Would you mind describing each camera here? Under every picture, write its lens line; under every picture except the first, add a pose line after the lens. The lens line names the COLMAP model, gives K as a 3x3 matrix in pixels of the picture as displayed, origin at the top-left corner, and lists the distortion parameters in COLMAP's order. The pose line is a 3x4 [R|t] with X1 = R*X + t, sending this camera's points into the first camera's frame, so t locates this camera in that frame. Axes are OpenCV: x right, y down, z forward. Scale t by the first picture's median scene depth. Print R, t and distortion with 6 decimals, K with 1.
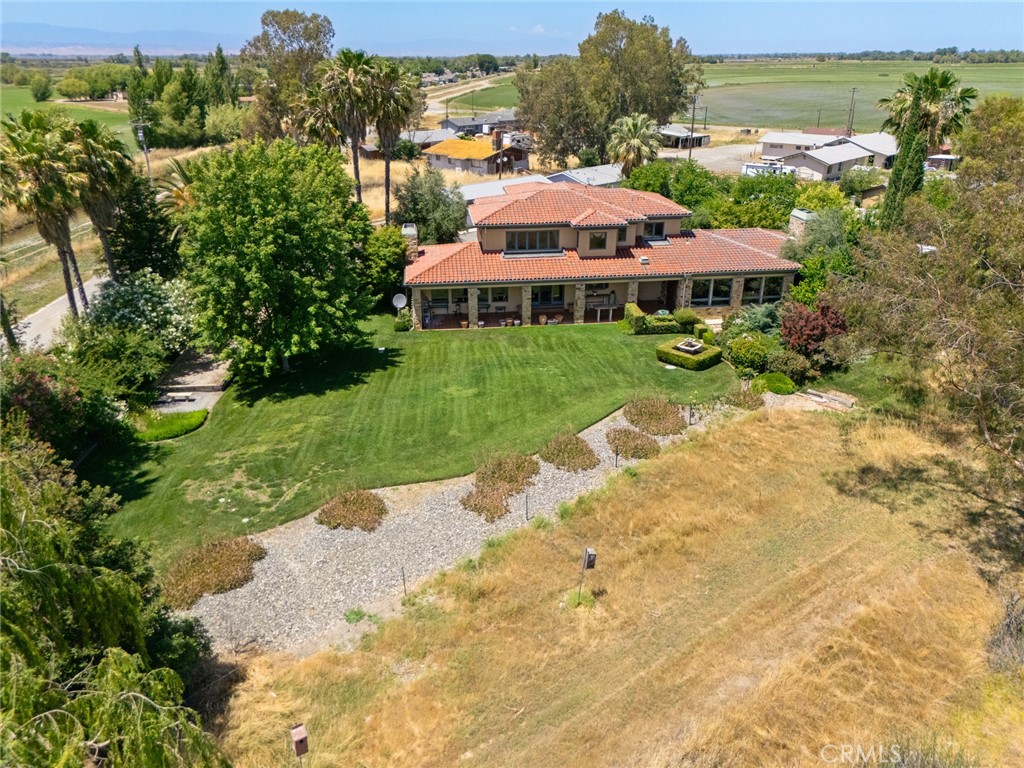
lens RADIAL K [[720.6, 0, 512.0], [0, 720.6, 384.0], [0, 0, 1]] dist [0.039634, -0.034469]
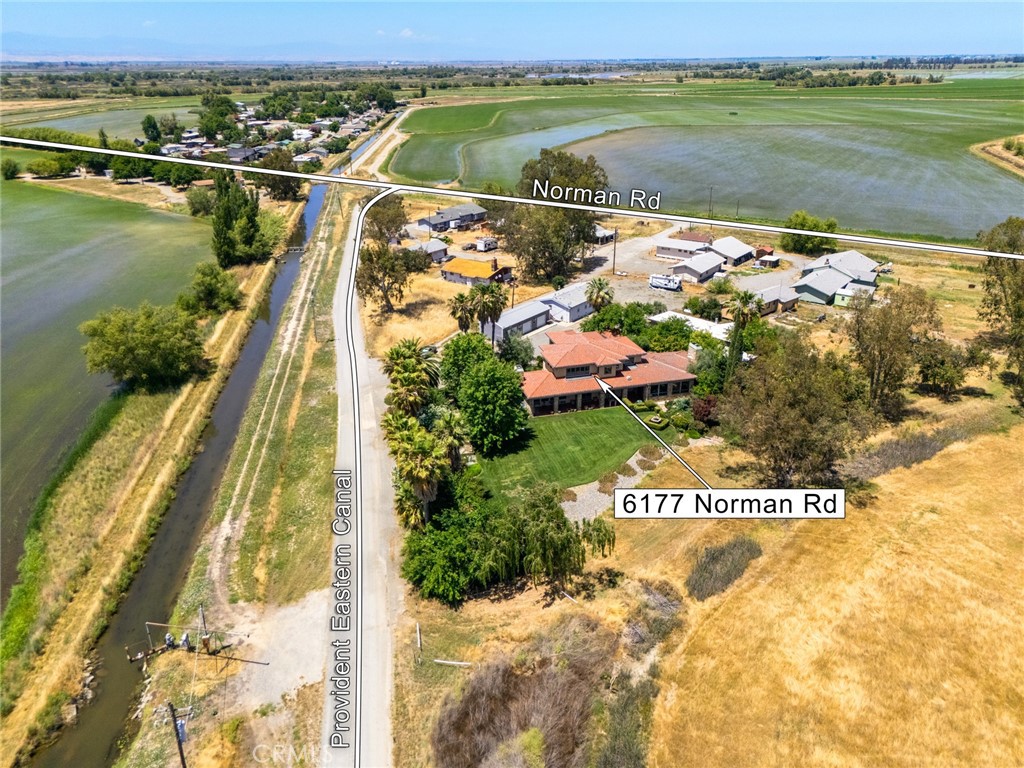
lens RADIAL K [[706.4, 0, 512.0], [0, 706.4, 384.0], [0, 0, 1]] dist [0.081989, -0.031245]
pose [[0.987383, -0.064014, 0.144833, -0.532934], [0.065248, 0.997862, -0.003784, -0.185373], [-0.144281, 0.013186, 0.989449, -1.197672]]
